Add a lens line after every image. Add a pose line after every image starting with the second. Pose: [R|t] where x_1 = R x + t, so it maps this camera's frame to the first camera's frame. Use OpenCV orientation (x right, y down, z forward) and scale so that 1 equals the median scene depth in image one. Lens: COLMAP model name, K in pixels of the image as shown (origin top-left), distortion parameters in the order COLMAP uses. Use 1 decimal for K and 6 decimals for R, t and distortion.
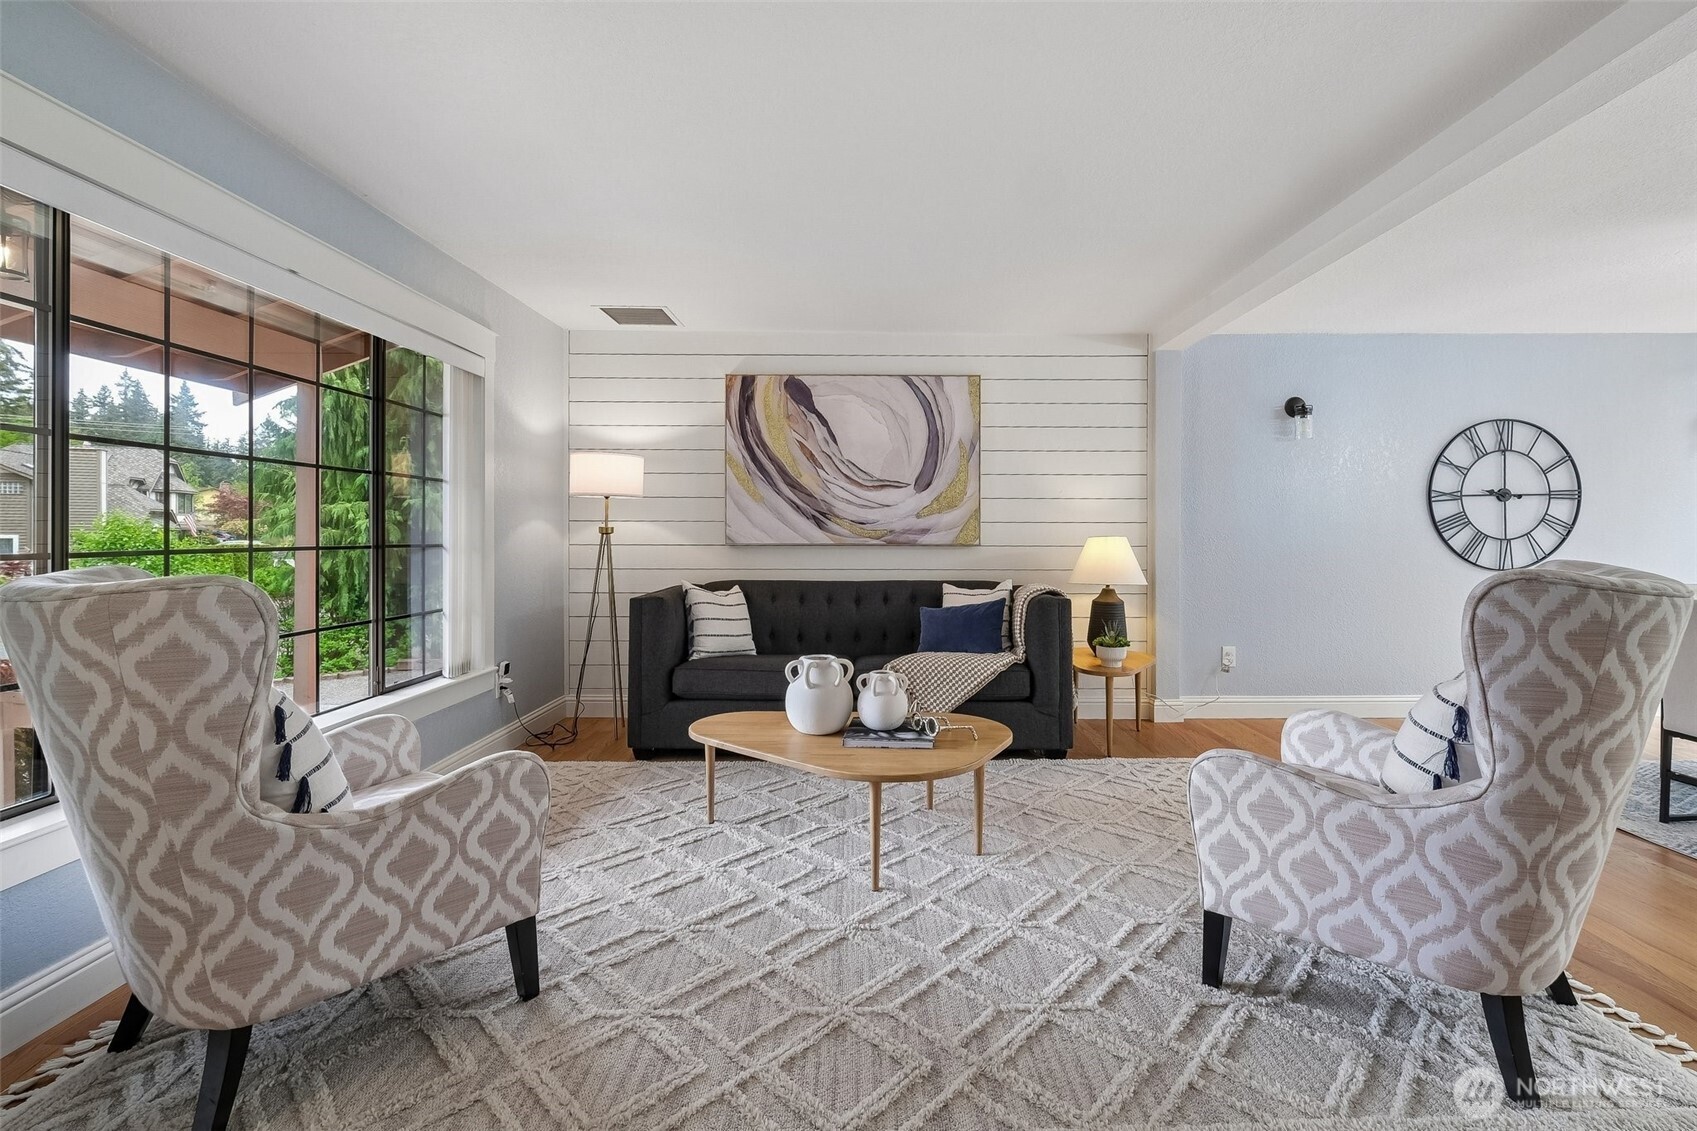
lens RADIAL K [[770.9, 0, 849.8], [0, 770.9, 546.0], [0, 0, 1]] dist [-0.004379, 0.000272]
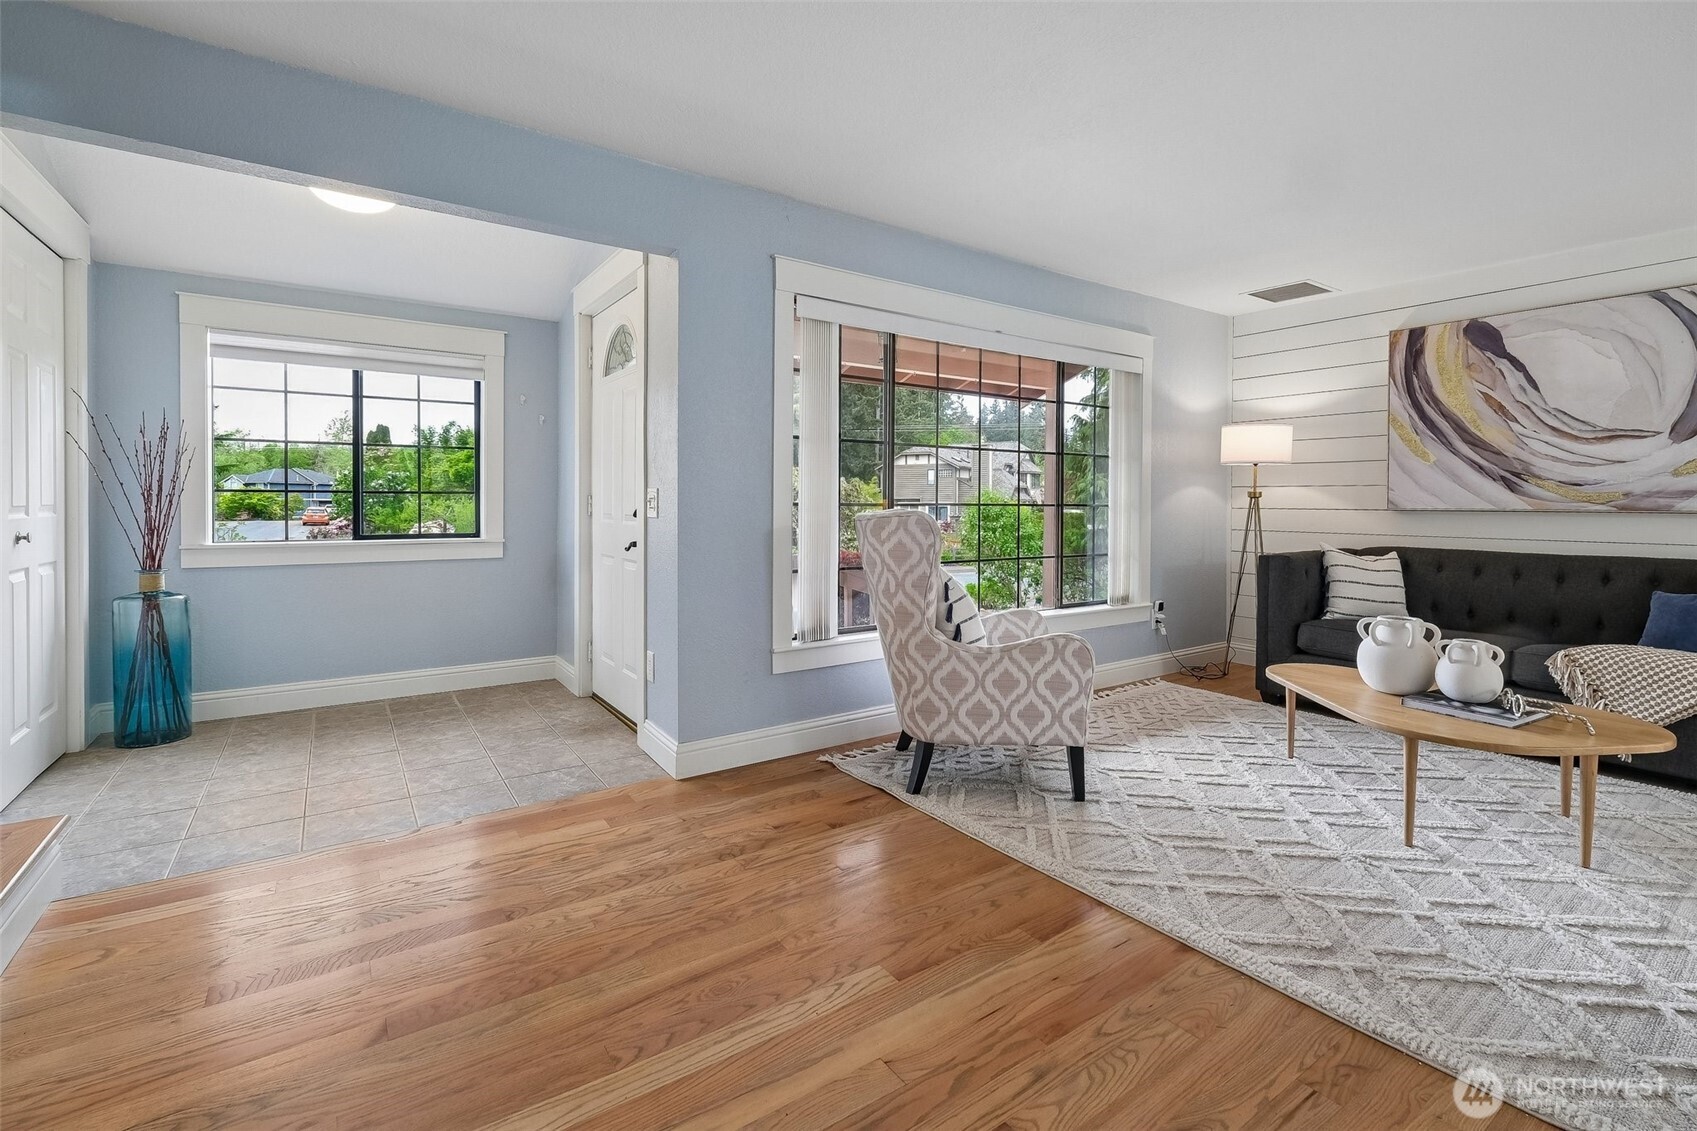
lens RADIAL K [[745.3, 0, 848.5], [0, 745.3, 565.5], [0, 0, 1]] dist [-0.000142, 0.000151]
pose [[0.569261, 0.072304, -0.818971, 0.334893], [-0.020227, 0.997056, 0.073967, 0.019445], [0.821908, -0.025541, 0.569047, -0.130643]]
